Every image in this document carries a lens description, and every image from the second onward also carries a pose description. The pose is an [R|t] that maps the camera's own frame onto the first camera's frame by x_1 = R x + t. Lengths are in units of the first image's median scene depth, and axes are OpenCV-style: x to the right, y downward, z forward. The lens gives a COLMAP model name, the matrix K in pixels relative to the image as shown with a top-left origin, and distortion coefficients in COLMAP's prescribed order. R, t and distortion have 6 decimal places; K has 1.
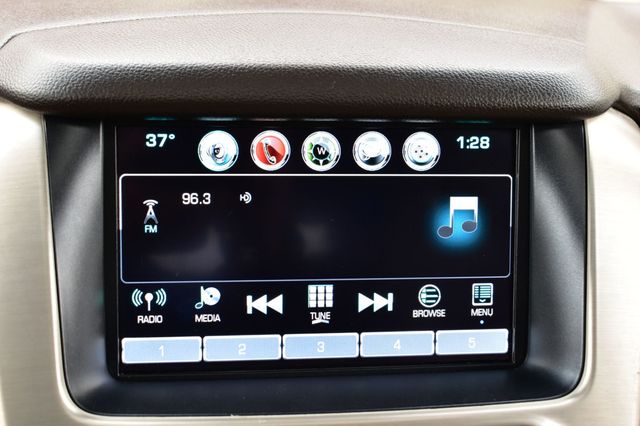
lens RADIAL K [[936.5, 0, 319.4], [0, 936.5, 213.1], [0, 0, 1]] dist [-0.016985, 0.000000]
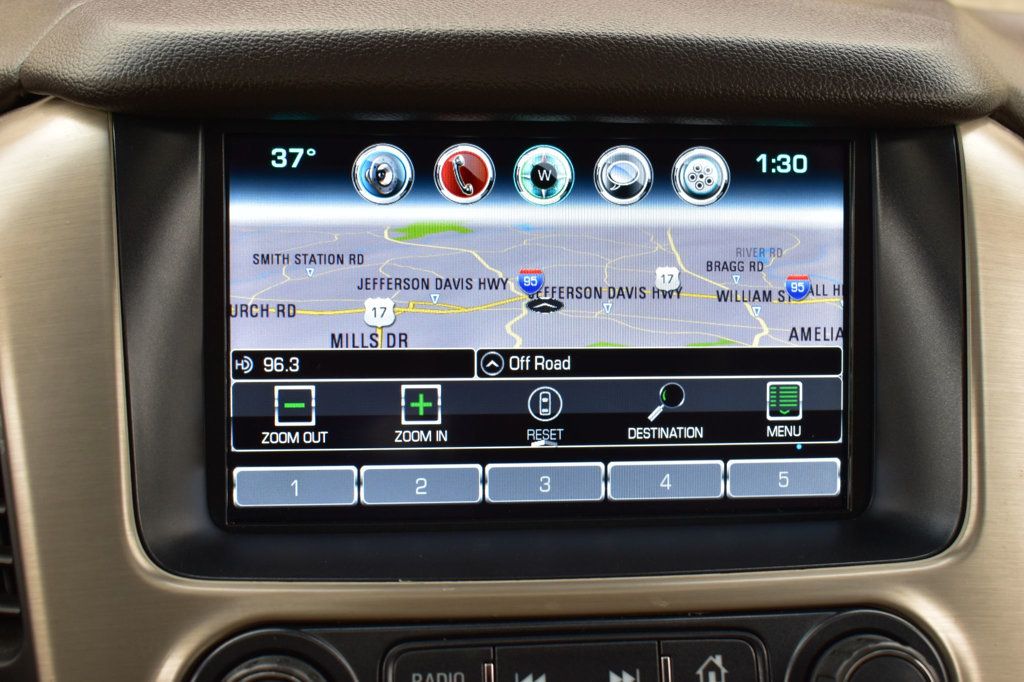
lens RADIAL K [[1280.3, 0, 512.4], [0, 1280.3, 341.2], [0, 0, 1]] dist [-0.040475, 0.000000]
pose [[0.999307, -0.005359, -0.036843, 0.012471], [0.003808, 0.999108, -0.042064, 0.086441], [0.037036, 0.041895, 0.998435, 0.134515]]
